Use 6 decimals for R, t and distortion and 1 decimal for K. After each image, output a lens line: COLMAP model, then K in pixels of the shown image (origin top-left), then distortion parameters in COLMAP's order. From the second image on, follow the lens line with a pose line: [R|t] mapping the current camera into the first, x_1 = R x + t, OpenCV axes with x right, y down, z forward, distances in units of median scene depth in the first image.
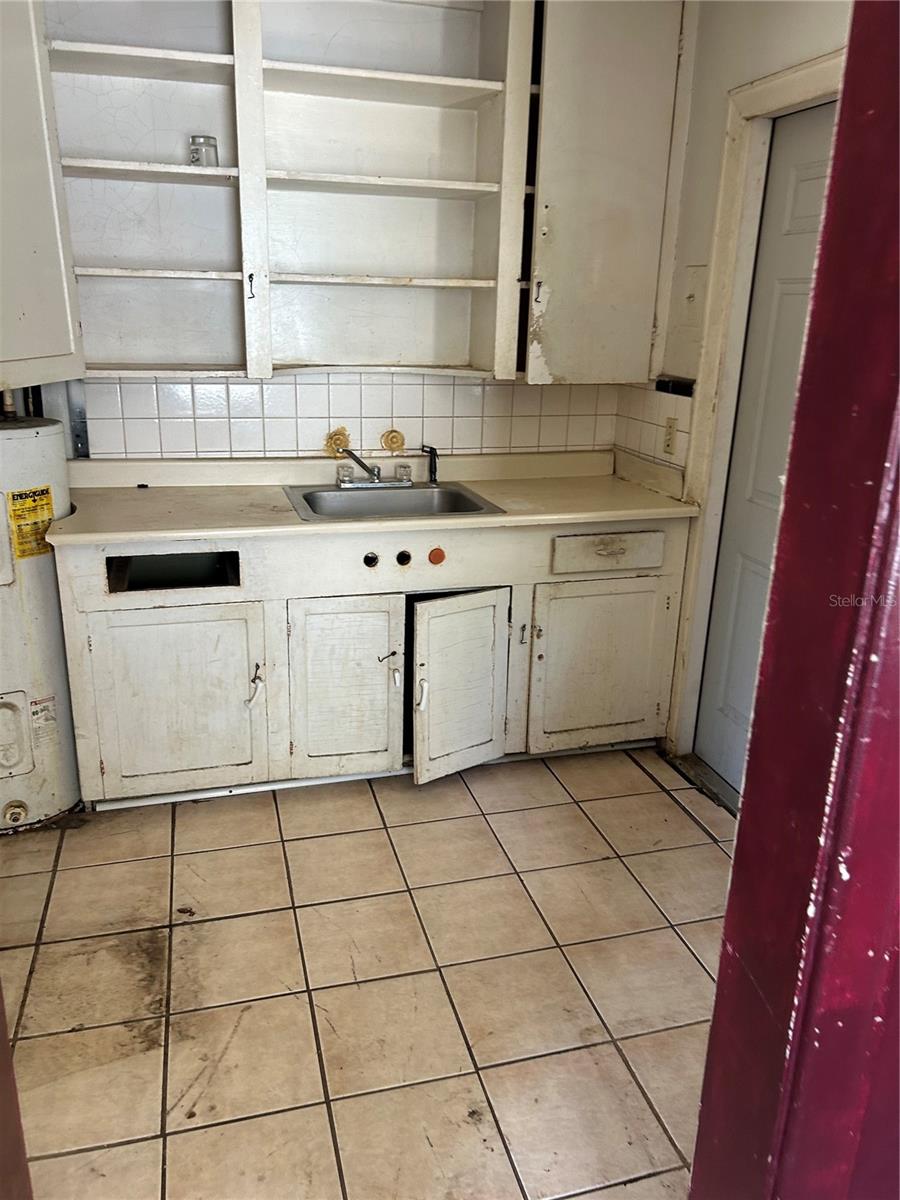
lens RADIAL K [[913.9, 0, 432.8], [0, 913.9, 618.6], [0, 0, 1]] dist [0.102094, -0.129006]
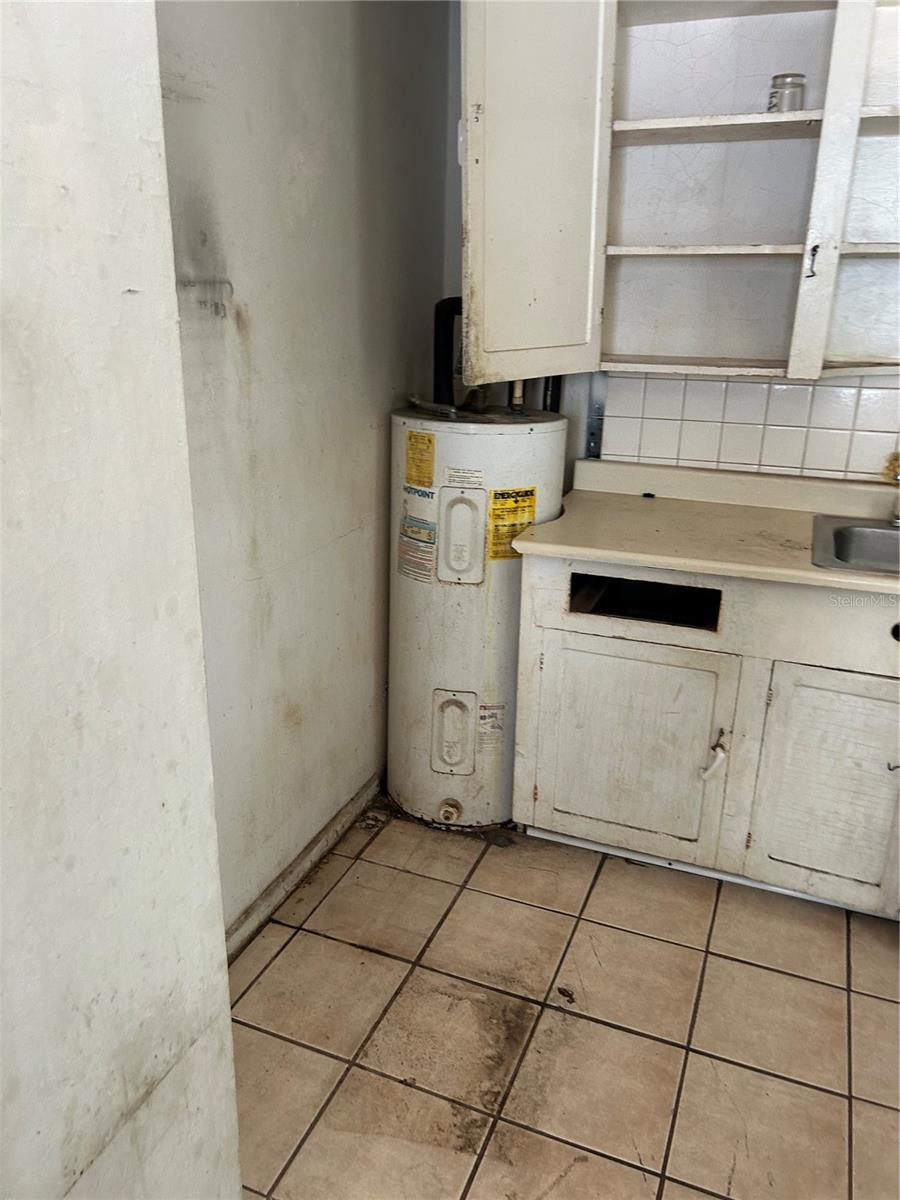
lens RADIAL K [[898.6, 0, 434.7], [0, 898.6, 604.6], [0, 0, 1]] dist [0.033981, -0.060643]
pose [[0.791895, 0.189063, -0.580652, 0.047718], [-0.187885, 0.980174, 0.062912, -0.059274], [0.581035, 0.059276, 0.811717, 0.196059]]
